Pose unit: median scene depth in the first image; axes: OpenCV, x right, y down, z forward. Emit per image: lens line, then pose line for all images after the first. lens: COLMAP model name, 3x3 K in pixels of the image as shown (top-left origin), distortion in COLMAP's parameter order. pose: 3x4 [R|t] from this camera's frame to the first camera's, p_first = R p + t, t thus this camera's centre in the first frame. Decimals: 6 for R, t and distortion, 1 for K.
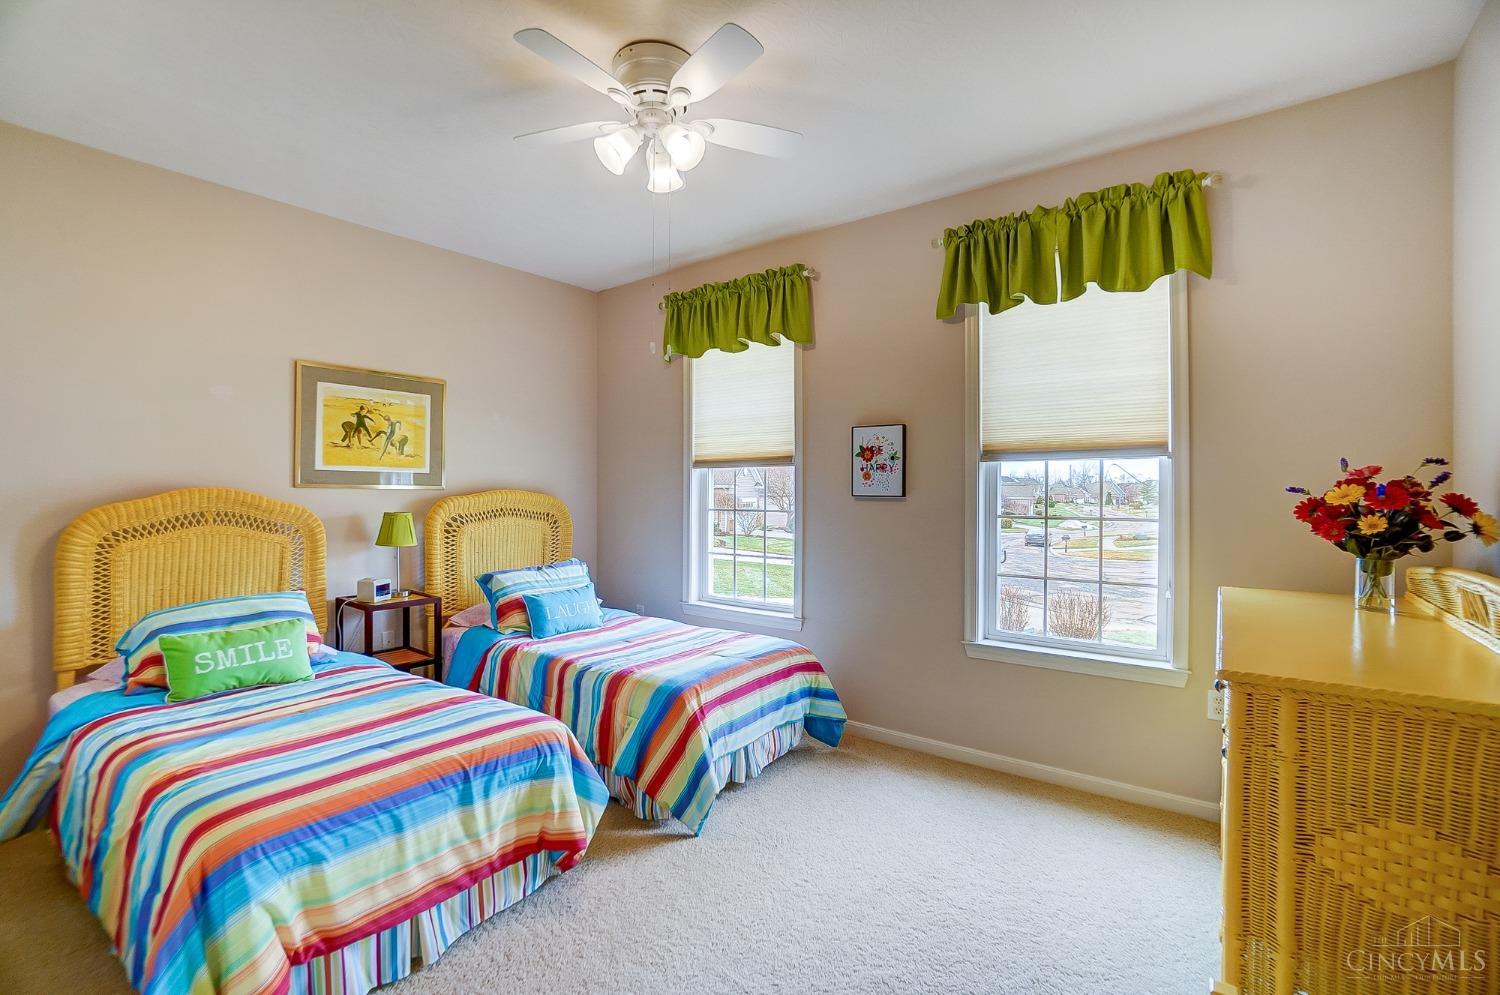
lens RADIAL K [[675.3, 0, 744.5], [0, 675.3, 492.5], [0, 0, 1]] dist [-0.042764, 0.011515]
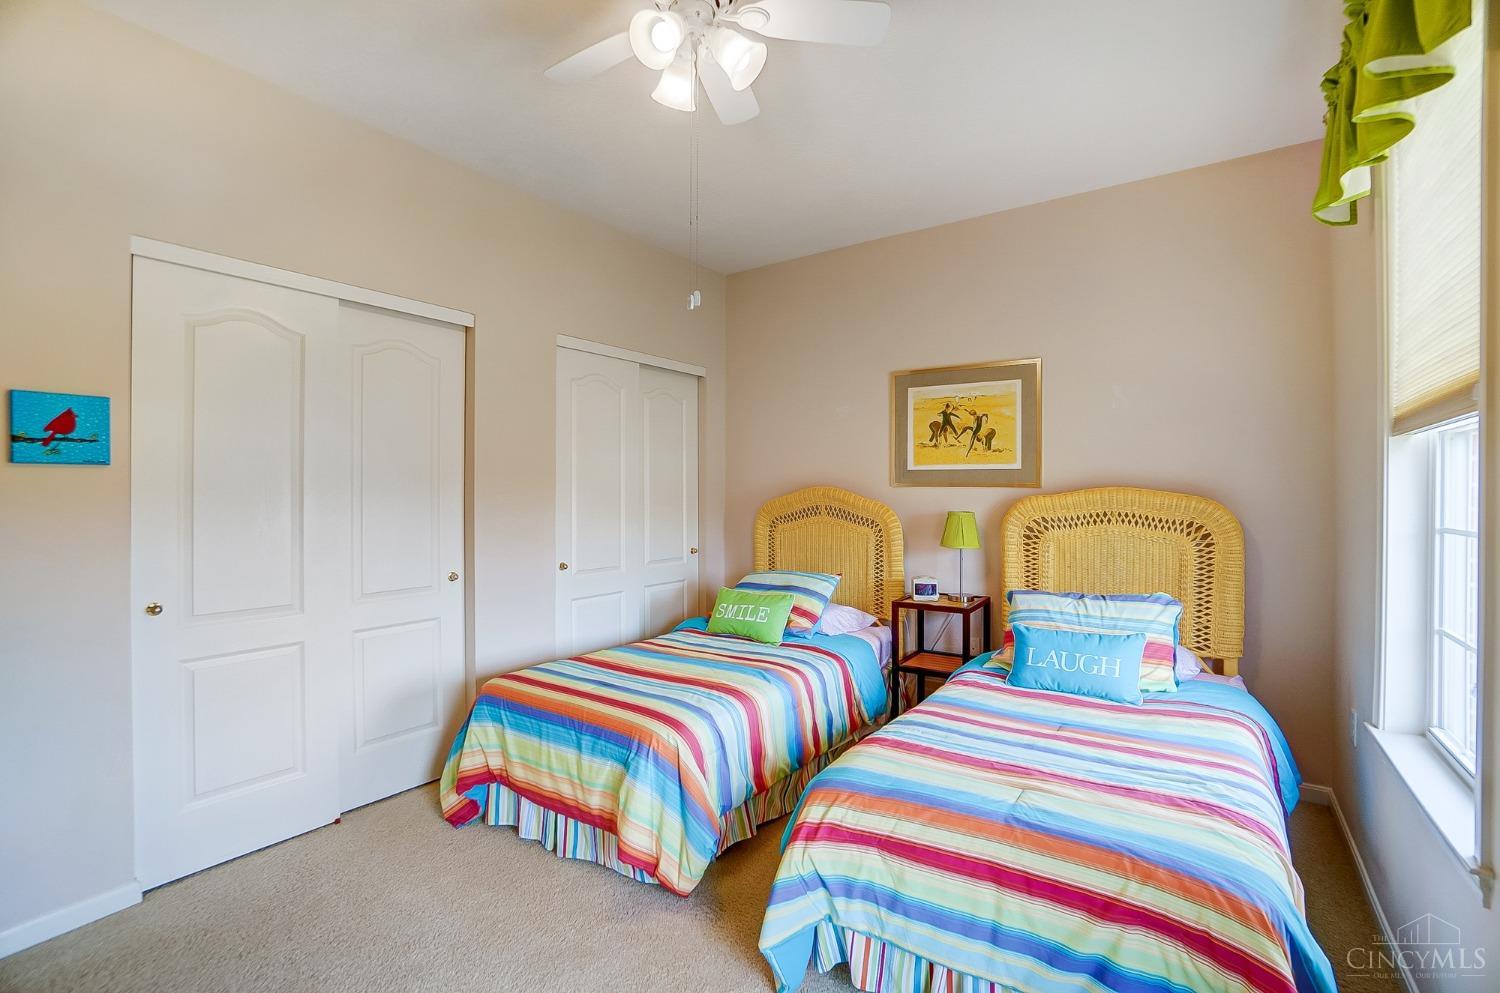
lens RADIAL K [[675.3, 0, 745.5], [0, 675.3, 487.9], [0, 0, 1]] dist [-0.042764, 0.011515]
pose [[0.030455, -0.005704, -0.999520, 0.424871], [-0.001131, 0.999983, -0.005741, 0.001769], [0.999535, 0.001305, 0.030448, 0.673155]]
